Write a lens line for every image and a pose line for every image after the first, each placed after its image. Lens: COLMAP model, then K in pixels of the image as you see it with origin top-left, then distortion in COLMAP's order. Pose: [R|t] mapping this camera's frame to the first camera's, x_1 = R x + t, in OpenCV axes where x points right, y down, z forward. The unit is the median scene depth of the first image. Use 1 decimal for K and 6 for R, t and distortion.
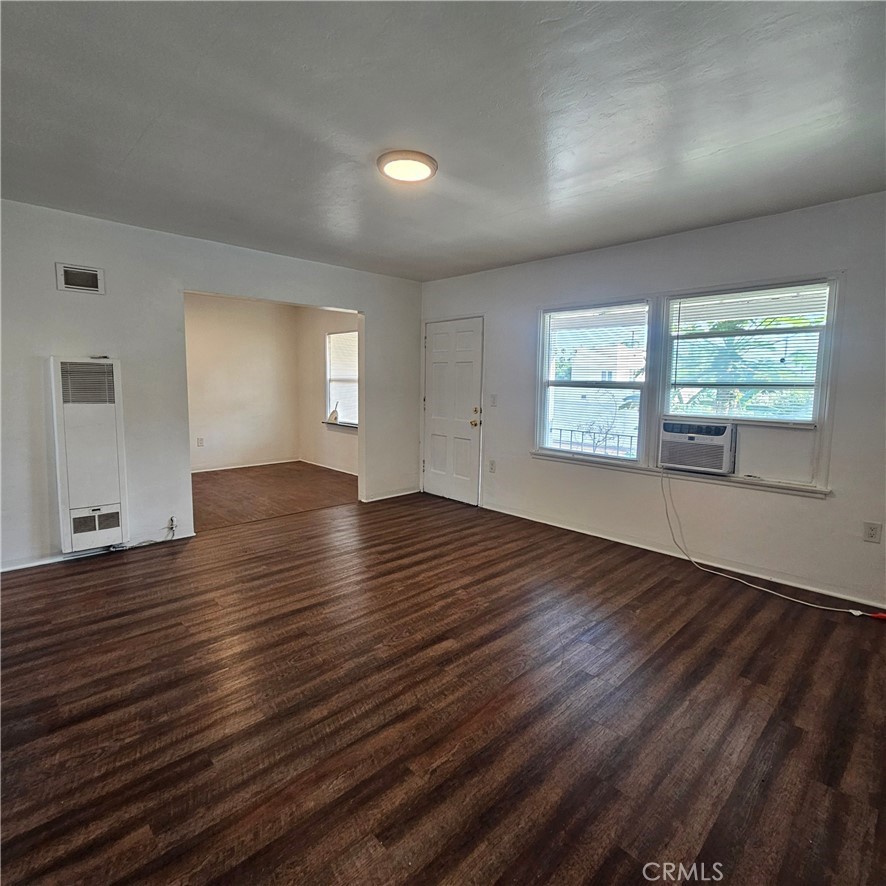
lens RADIAL K [[487.4, 0, 446.7], [0, 487.4, 434.9], [0, 0, 1]] dist [-0.001184, 0.000649]
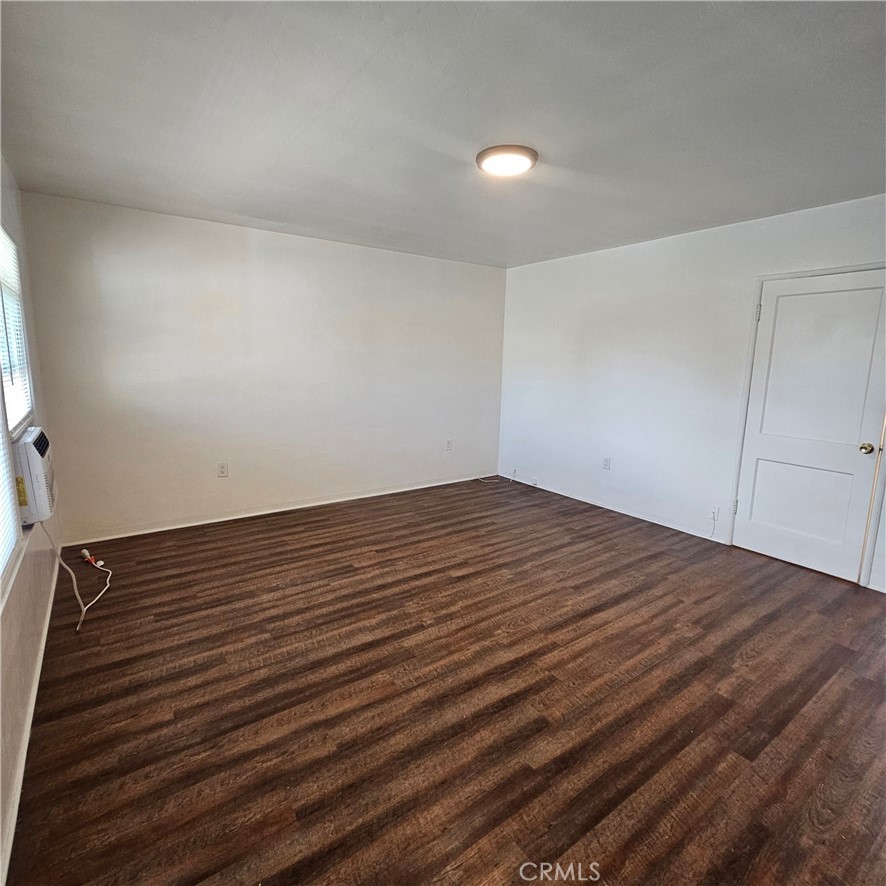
lens RADIAL K [[482.6, 0, 446.0], [0, 482.6, 441.1], [0, 0, 1]] dist [0.003776, -0.002211]
pose [[-0.987881, -0.057669, 0.144101, -0.108219], [-0.016221, 0.961689, 0.273664, -0.221912], [-0.154362, 0.268010, -0.950970, 1.734847]]
